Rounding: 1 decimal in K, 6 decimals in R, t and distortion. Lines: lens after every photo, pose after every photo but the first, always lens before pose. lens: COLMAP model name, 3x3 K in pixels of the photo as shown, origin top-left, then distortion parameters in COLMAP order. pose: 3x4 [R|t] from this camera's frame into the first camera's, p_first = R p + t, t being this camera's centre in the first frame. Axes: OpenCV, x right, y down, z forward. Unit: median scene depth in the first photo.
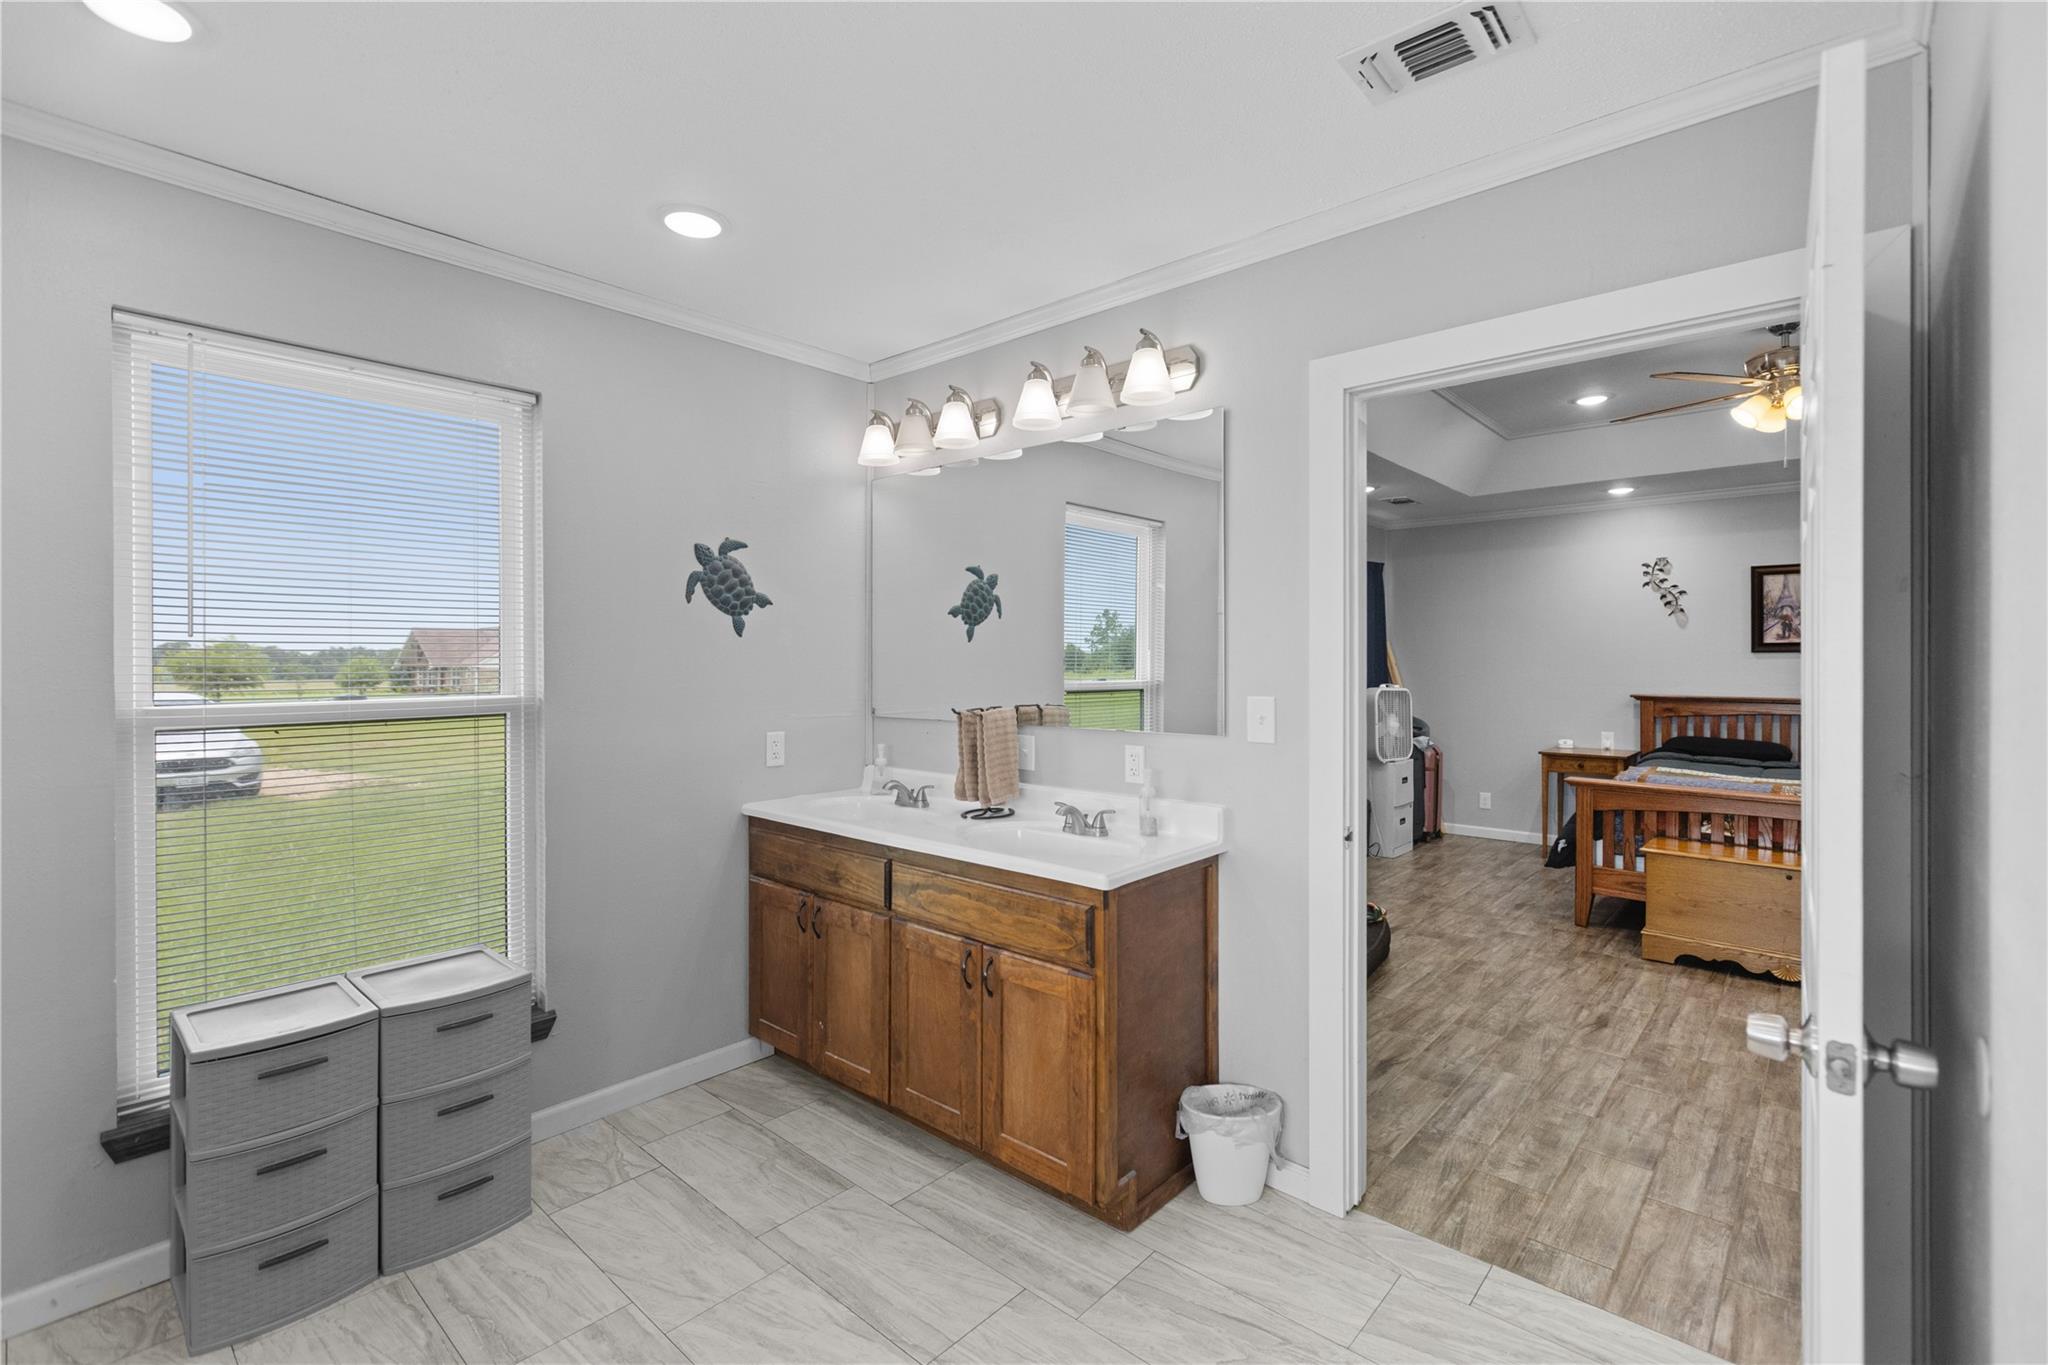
lens RADIAL K [[921.1, 0, 1016.4], [0, 921.1, 661.0], [0, 0, 1]] dist [0.001355, 0.000138]
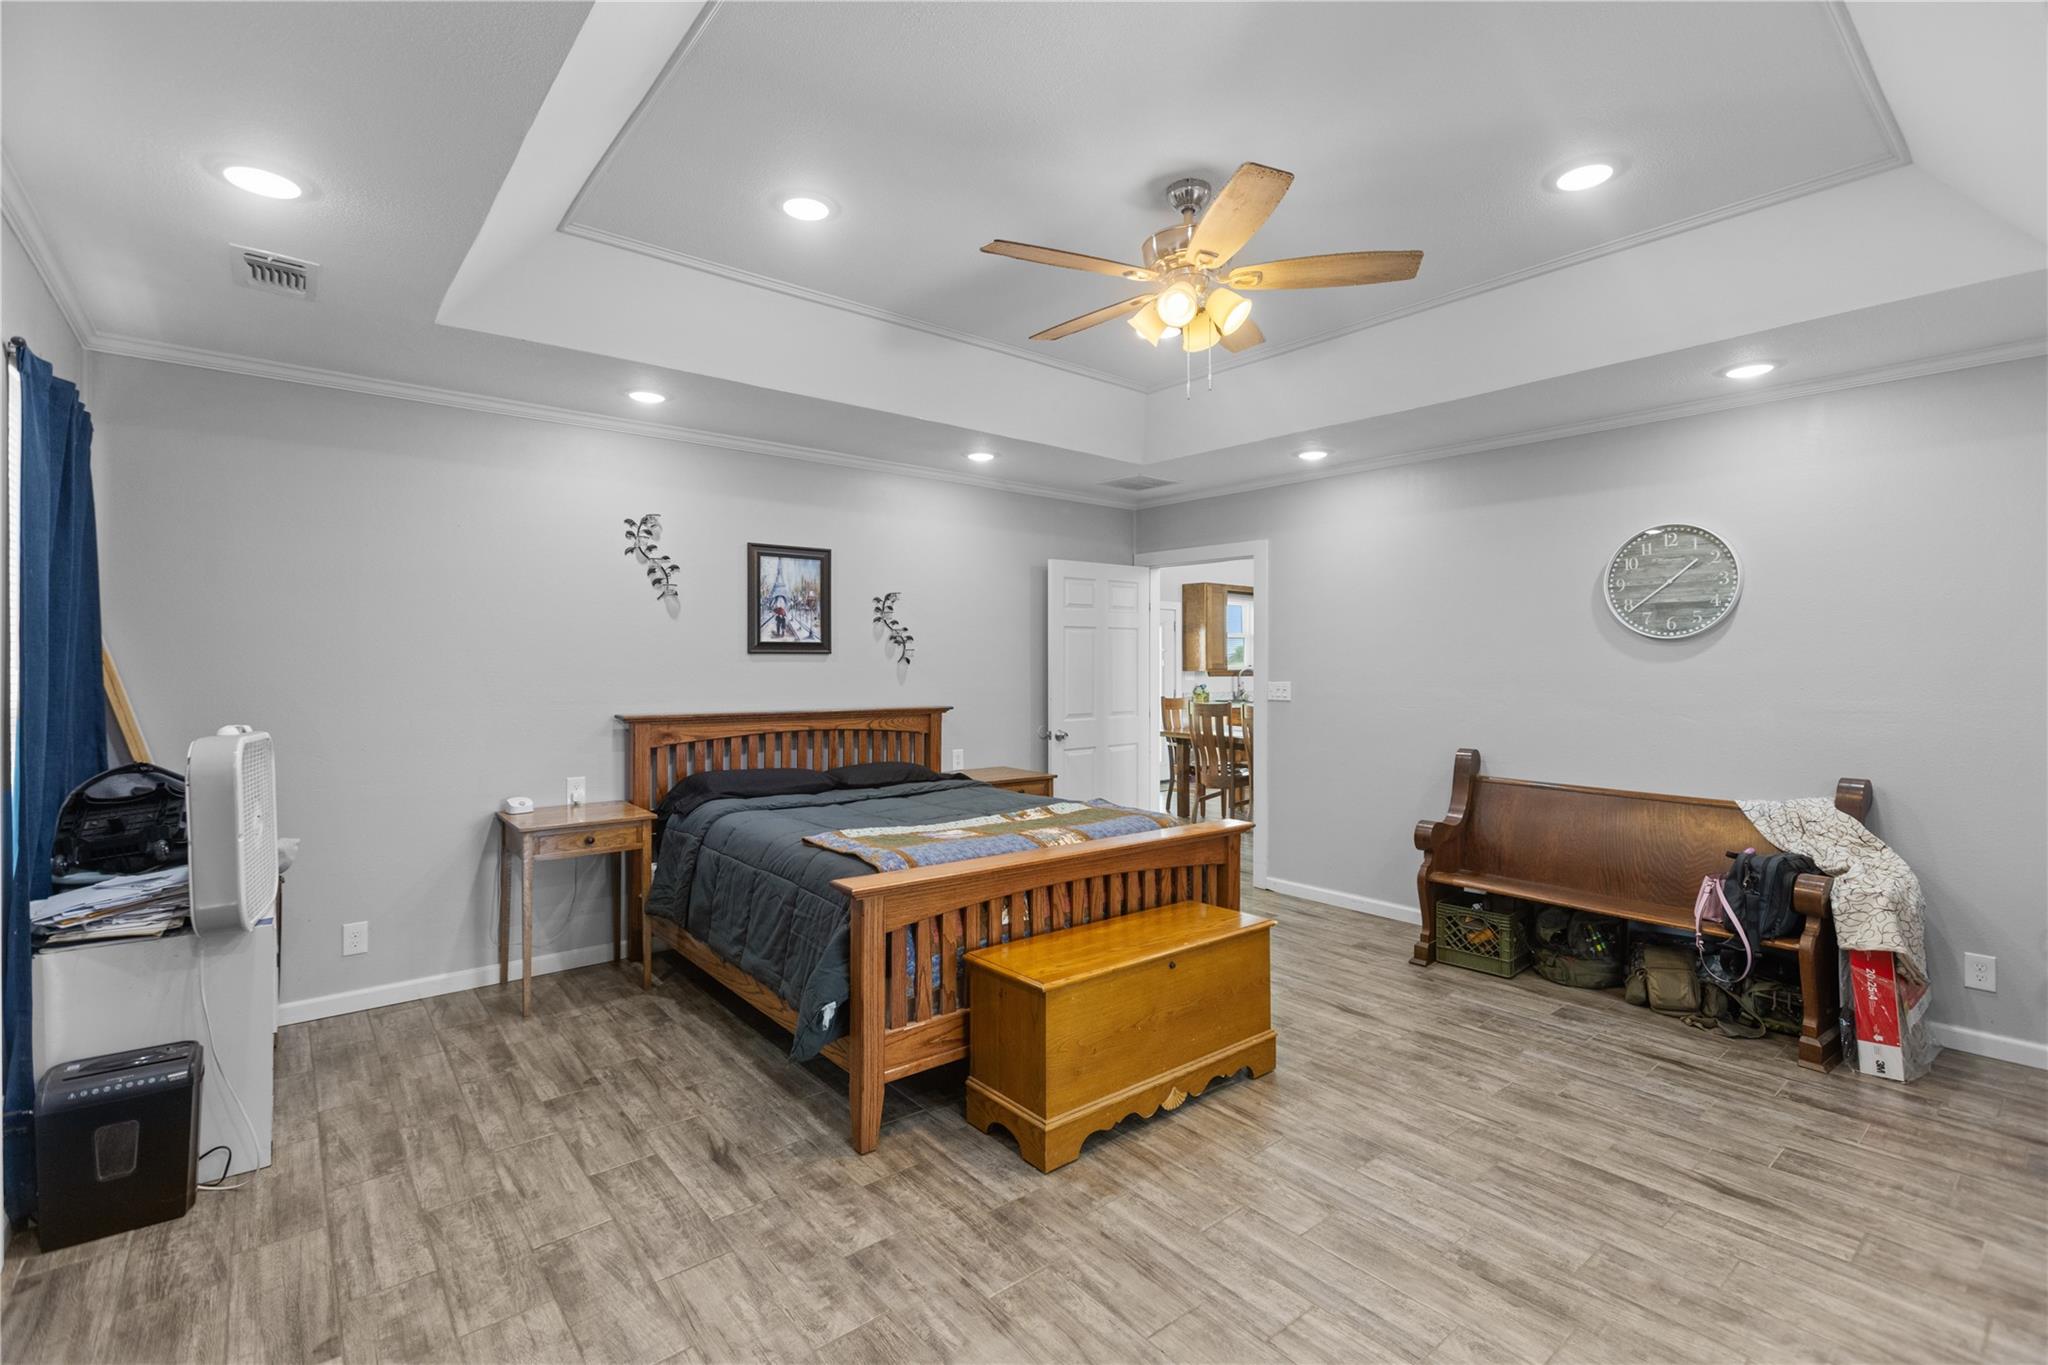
lens RADIAL K [[921.1, 0, 1017.3], [0, 921.1, 660.1], [0, 0, 1]] dist [0.001355, 0.000138]
pose [[0.158122, 0.002083, 0.987417, 0.069424], [0.000913, 0.999997, -0.002256, -0.001769], [-0.987419, 0.001258, 0.158120, 0.659701]]
